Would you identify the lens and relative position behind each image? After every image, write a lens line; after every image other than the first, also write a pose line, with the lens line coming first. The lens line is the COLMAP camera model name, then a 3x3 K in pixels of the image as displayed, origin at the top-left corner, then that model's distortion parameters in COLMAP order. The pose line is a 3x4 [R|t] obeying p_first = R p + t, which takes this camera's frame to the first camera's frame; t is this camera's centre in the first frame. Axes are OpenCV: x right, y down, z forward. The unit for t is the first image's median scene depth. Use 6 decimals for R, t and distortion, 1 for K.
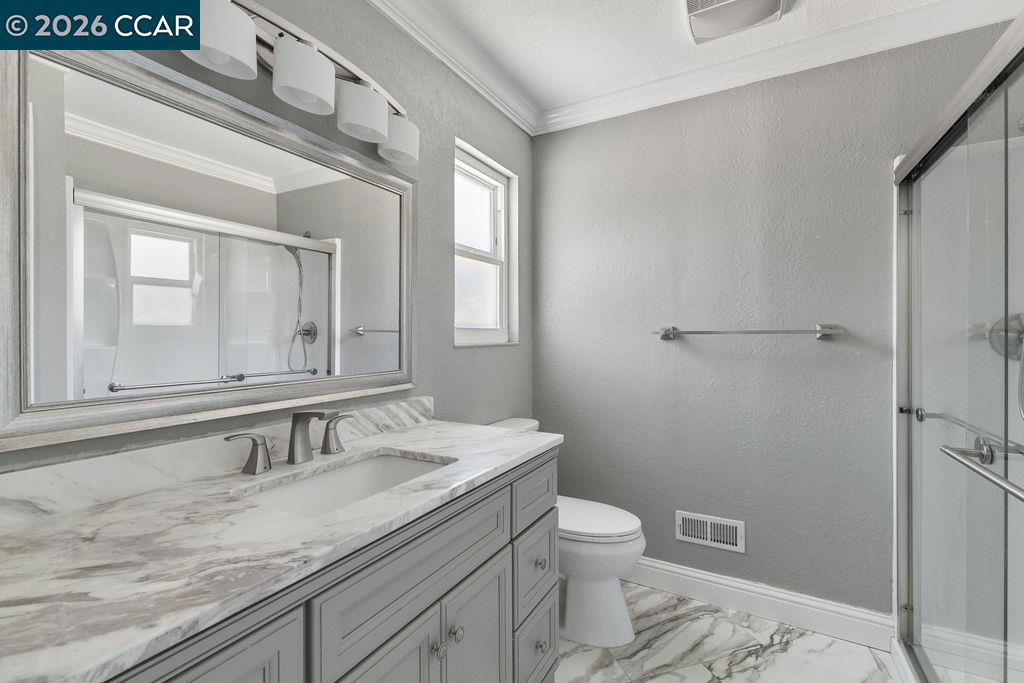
lens RADIAL K [[454.2, 0, 508.1], [0, 454.2, 334.8], [0, 0, 1]] dist [-0.000554, 0.001404]
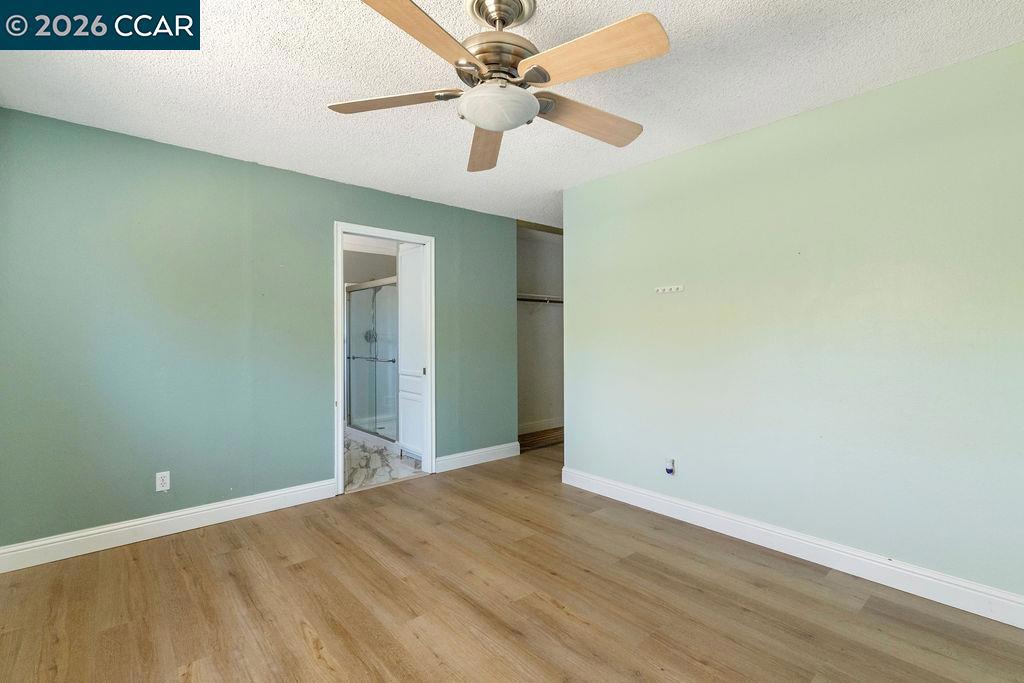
lens RADIAL K [[459.2, 0, 508.6], [0, 459.2, 341.9], [0, 0, 1]] dist [-0.000566, 0.001566]
pose [[0.332924, -0.010972, 0.942890, -1.899274], [0.006203, 0.999936, 0.009446, 0.019313], [-0.942933, 0.002704, 0.332971, -1.232716]]
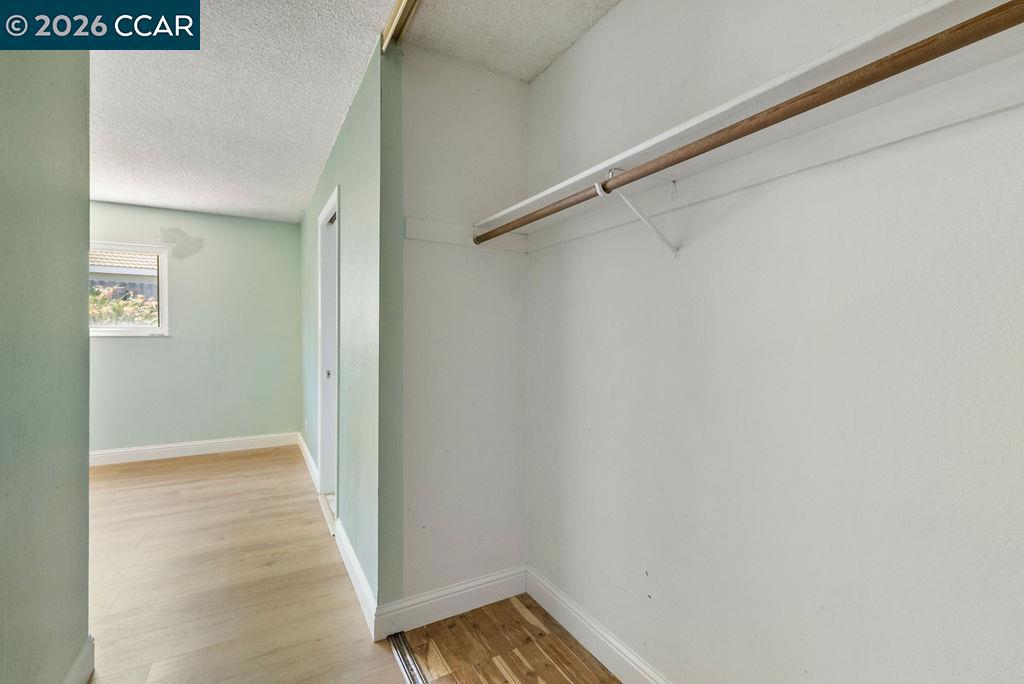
lens RADIAL K [[455.2, 0, 515.7], [0, 455.2, 330.0], [0, 0, 1]] dist [0.001660, 0.001251]
pose [[0.863659, -0.002953, -0.504068, 1.382800], [-0.000404, 0.999978, -0.006549, 0.012899], [0.504077, 0.005860, 0.863639, -1.131519]]
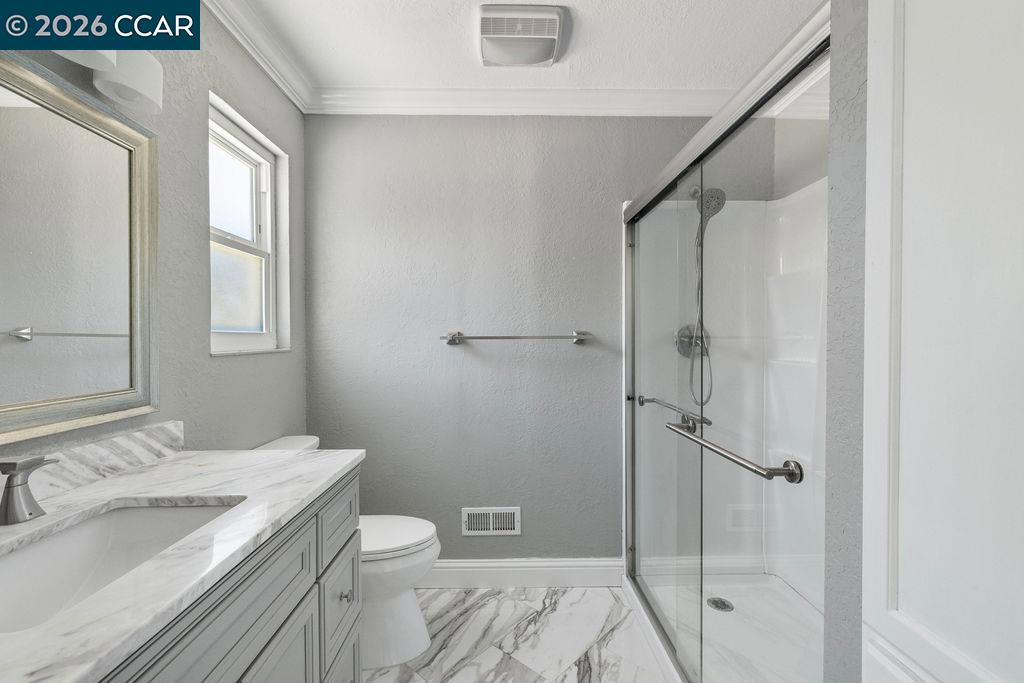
lens RADIAL K [[459.2, 0, 508.6], [0, 459.2, 341.9], [0, 0, 1]] dist [-0.000566, 0.001566]
pose [[0.859296, -0.004218, 0.511461, -0.093235], [0.000209, 0.999969, 0.007897, -0.004364], [-0.511478, -0.006679, 0.859270, 0.049546]]
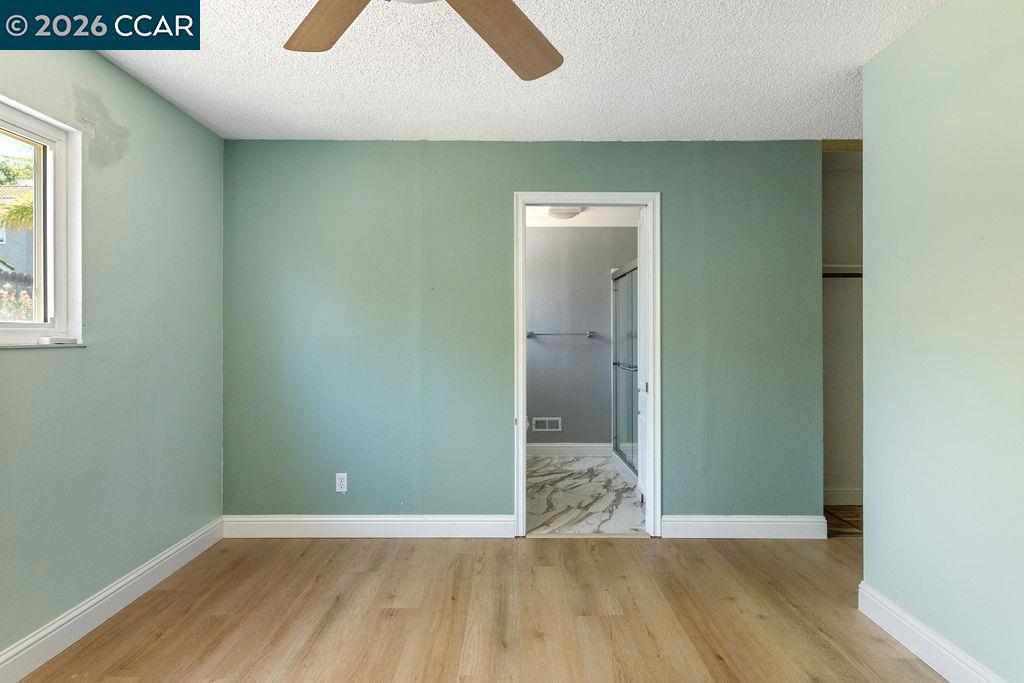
lens RADIAL K [[574.7, 0, 512.0], [0, 574.7, 341.5], [0, 0, 1]] dist [-0.005189, -0.000742]
pose [[0.867465, -0.002707, 0.497490, -1.281189], [-0.000328, 0.999982, 0.006013, 0.014167], [-0.497498, -0.005379, 0.867449, -1.565214]]
